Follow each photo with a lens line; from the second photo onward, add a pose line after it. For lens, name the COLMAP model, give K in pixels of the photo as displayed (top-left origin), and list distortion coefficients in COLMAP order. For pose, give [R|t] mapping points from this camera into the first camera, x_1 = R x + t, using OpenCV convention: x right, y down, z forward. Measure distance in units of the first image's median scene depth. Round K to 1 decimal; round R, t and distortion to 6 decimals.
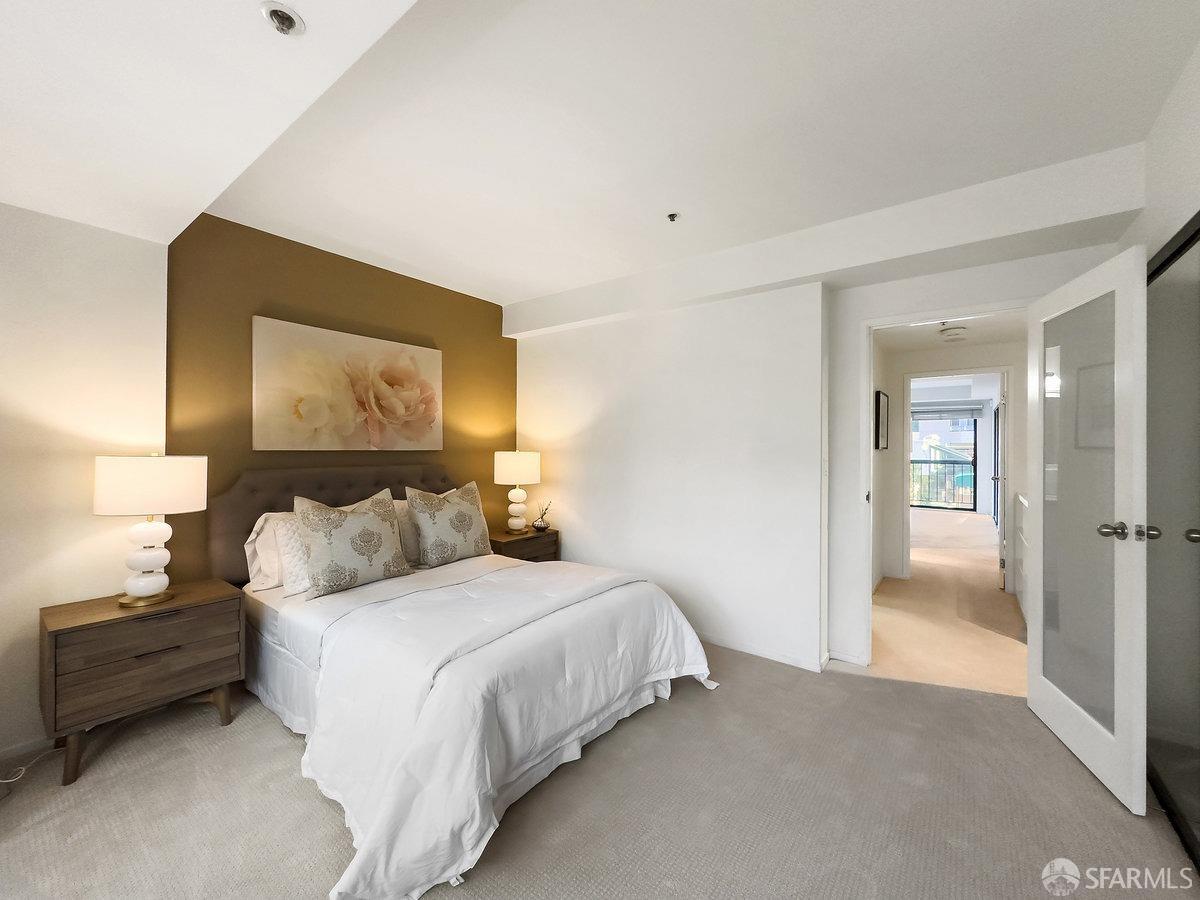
lens RADIAL K [[484.7, 0, 600.0], [0, 484.7, 450.0], [0, 0, 1]] dist [-0.002755, 0.000615]
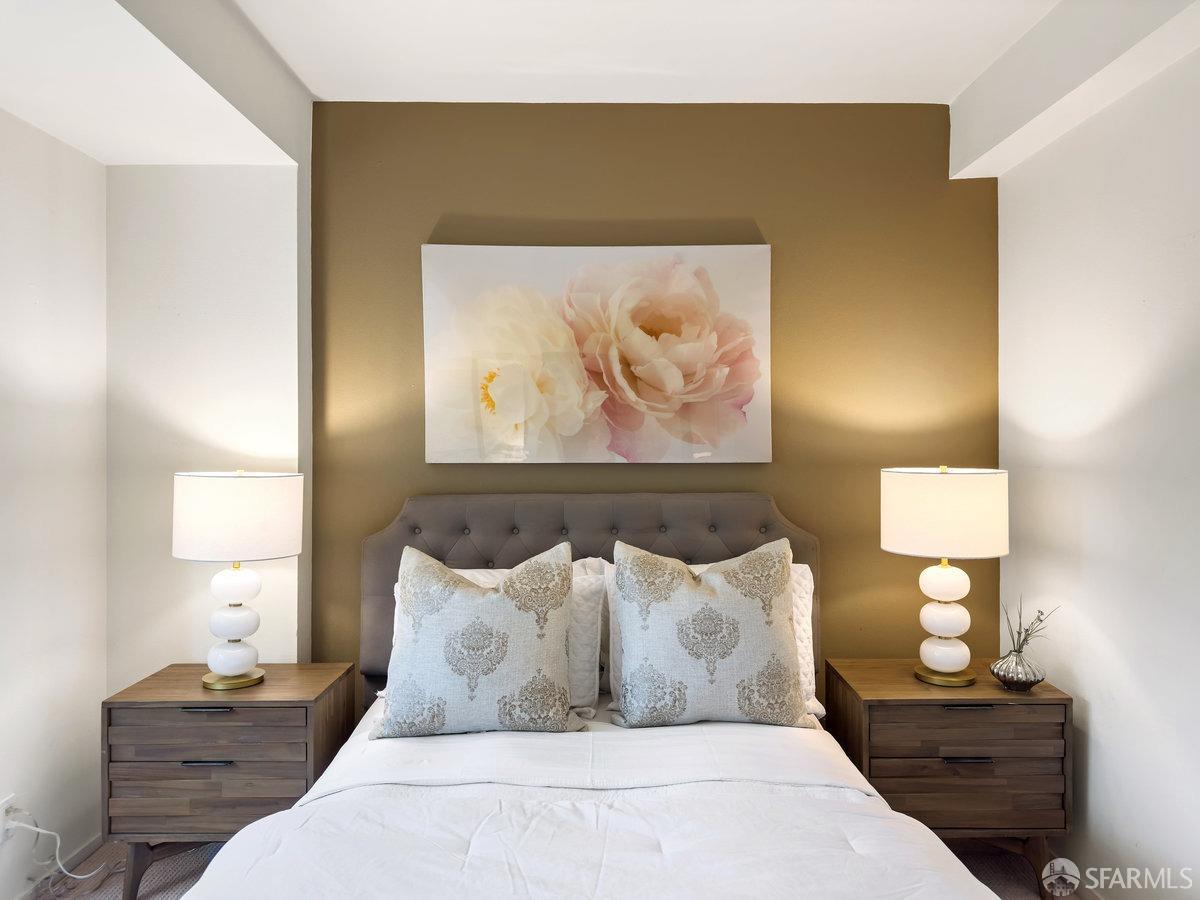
lens RADIAL K [[846.1, 0, 599.8], [0, 846.1, 438.9], [0, 0, 1]] dist [0.115448, -0.159211]
pose [[0.603938, -0.006726, -0.797003, 0.232708], [0.002167, 0.999975, -0.006797, -0.018154], [0.797028, 0.002377, 0.603937, 0.412908]]
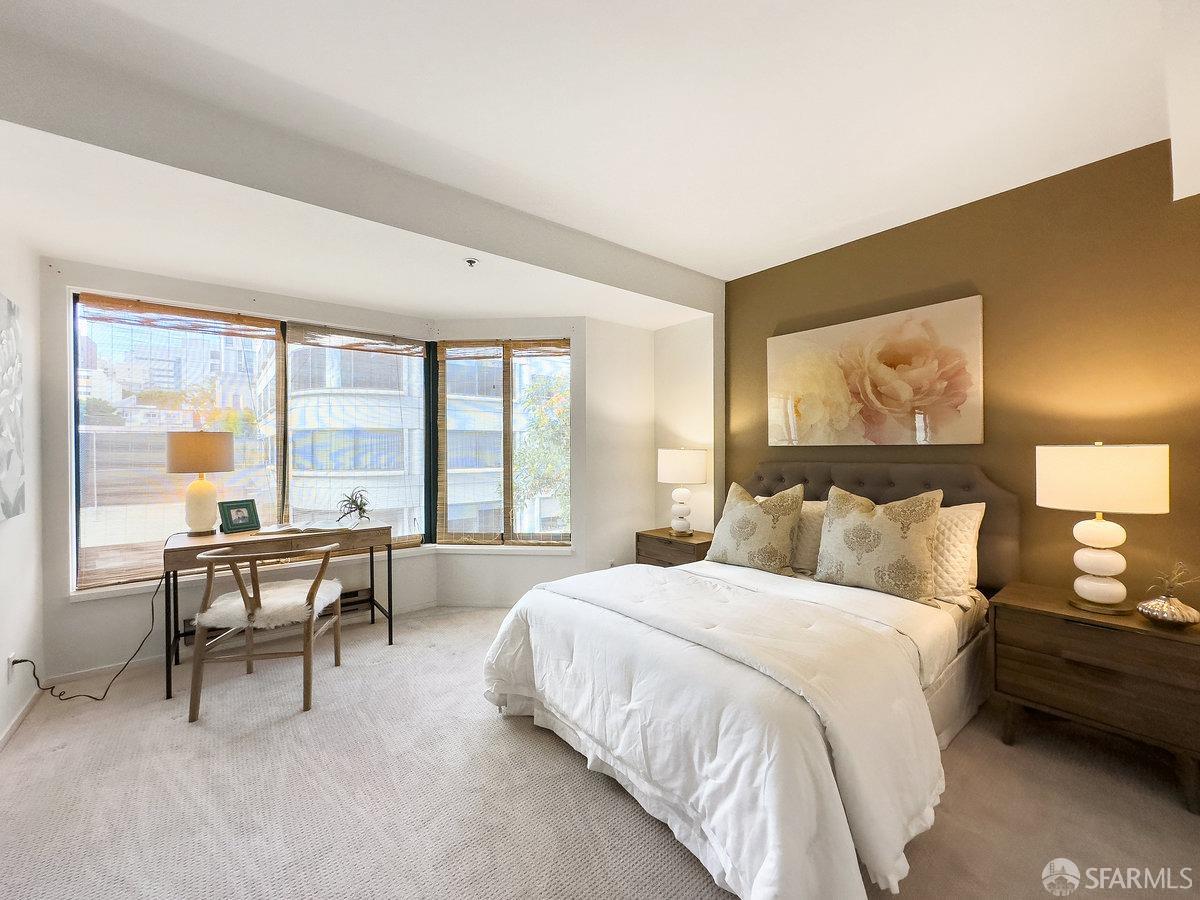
lens RADIAL K [[483.1, 0, 600.0], [0, 483.1, 450.0], [0, 0, 1]] dist [0.010692, 0.000090]
pose [[-0.247960, -0.003520, -0.968764, 0.484837], [-0.000553, 0.999994, -0.003492, 0.012536], [0.968770, -0.000330, -0.247960, 0.705397]]
